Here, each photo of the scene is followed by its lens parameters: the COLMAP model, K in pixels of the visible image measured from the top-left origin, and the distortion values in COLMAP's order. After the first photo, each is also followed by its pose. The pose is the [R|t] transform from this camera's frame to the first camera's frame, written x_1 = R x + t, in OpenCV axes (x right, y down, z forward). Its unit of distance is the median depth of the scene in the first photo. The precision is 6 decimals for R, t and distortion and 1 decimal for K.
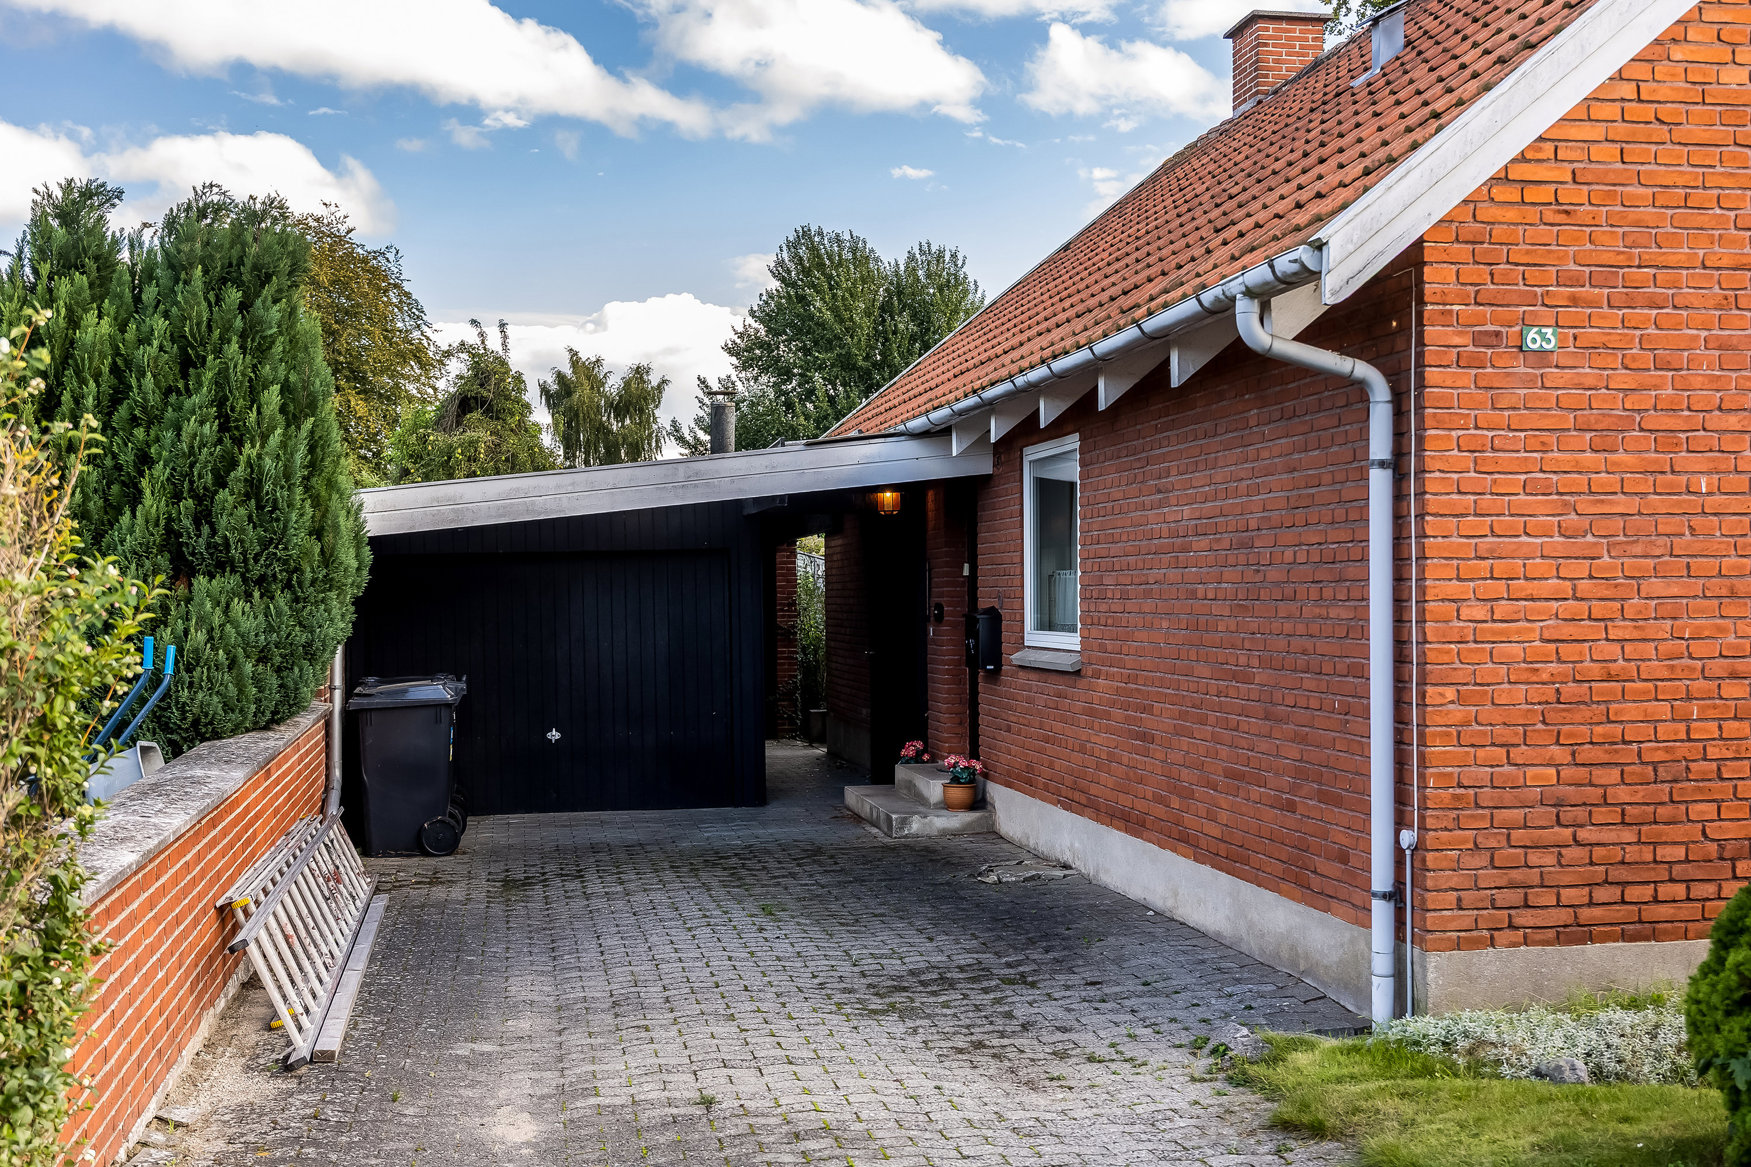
lens RADIAL K [[1930.4, 0, 875.5], [0, 1930.4, 583.5], [0, 0, 1]] dist [0.001196, 0.005408]
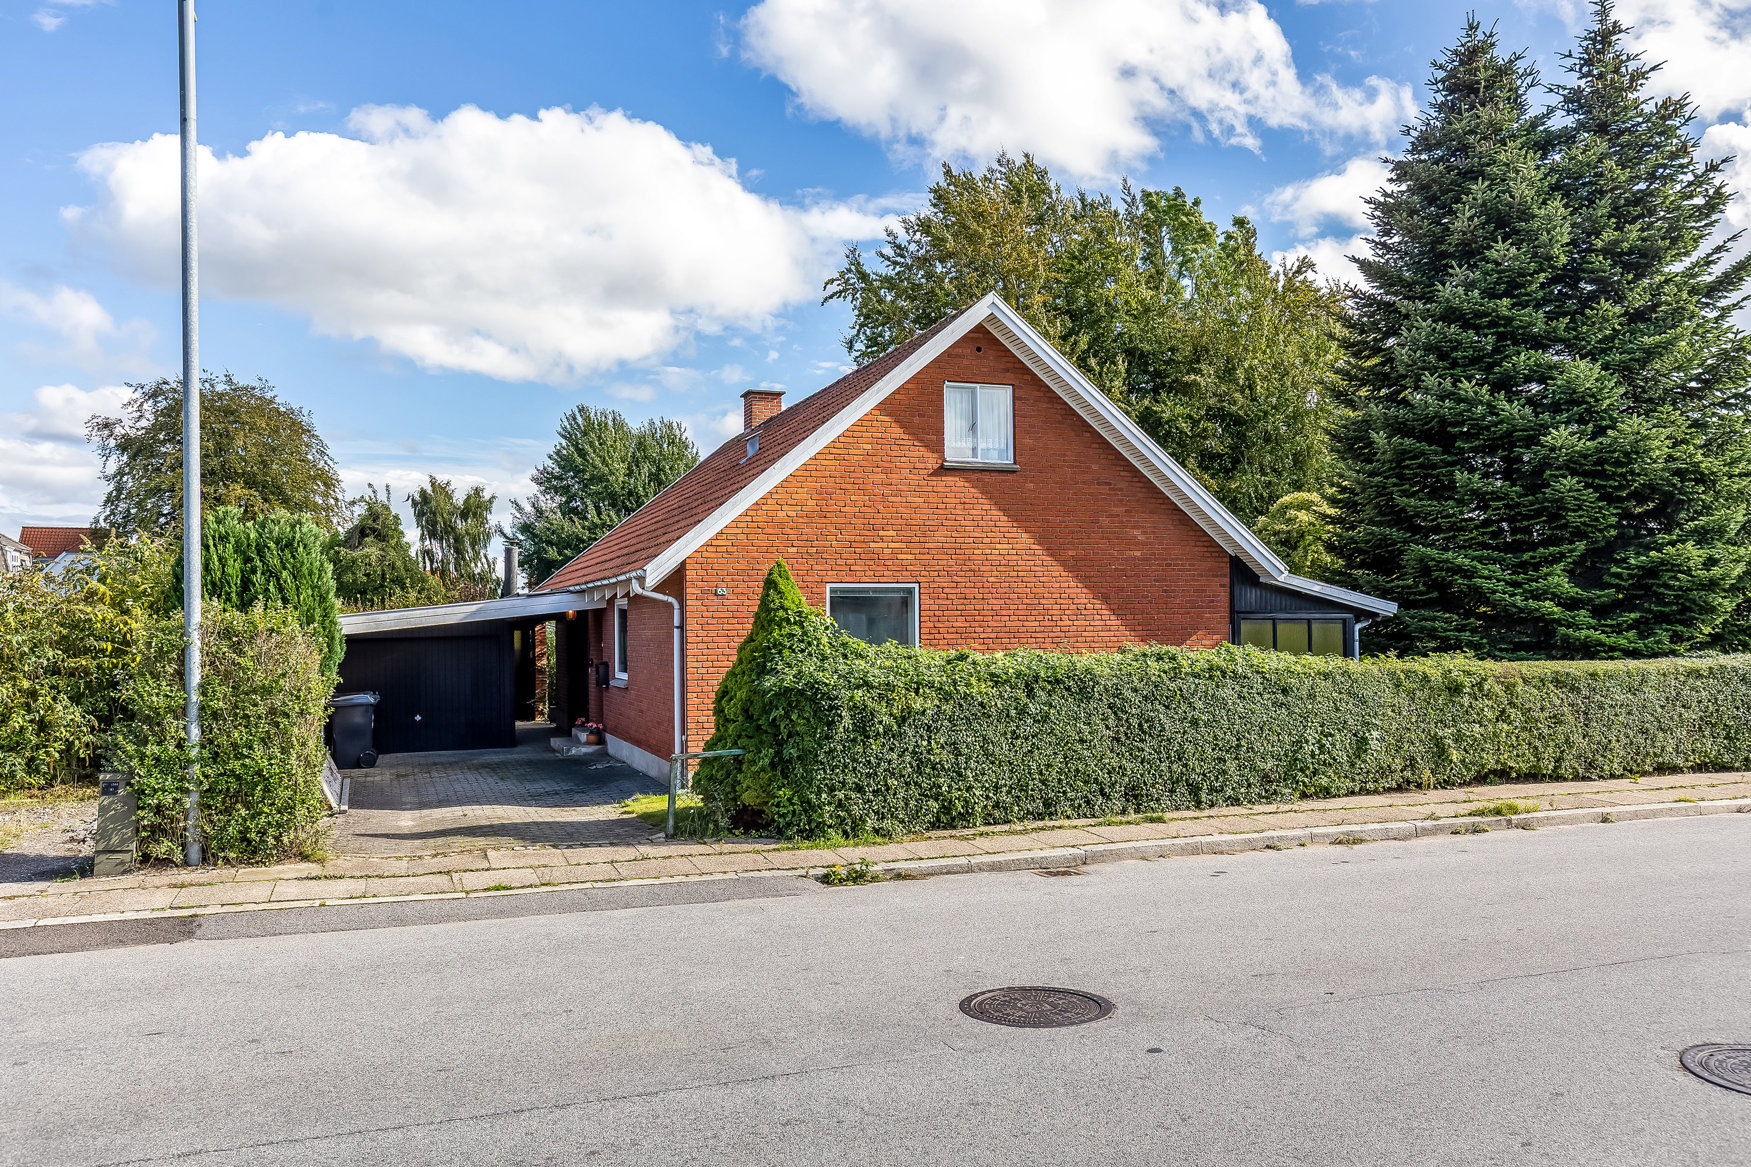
lens RADIAL K [[1349.2, 0, 875.5], [0, 1349.2, 583.5], [0, 0, 1]] dist [0.057321, 0.000220]
pose [[0.987057, 0.002634, 0.160348, 0.112038], [0.001648, 0.999646, -0.026565, -0.037416], [-0.160361, 0.026486, 0.986703, -0.694372]]
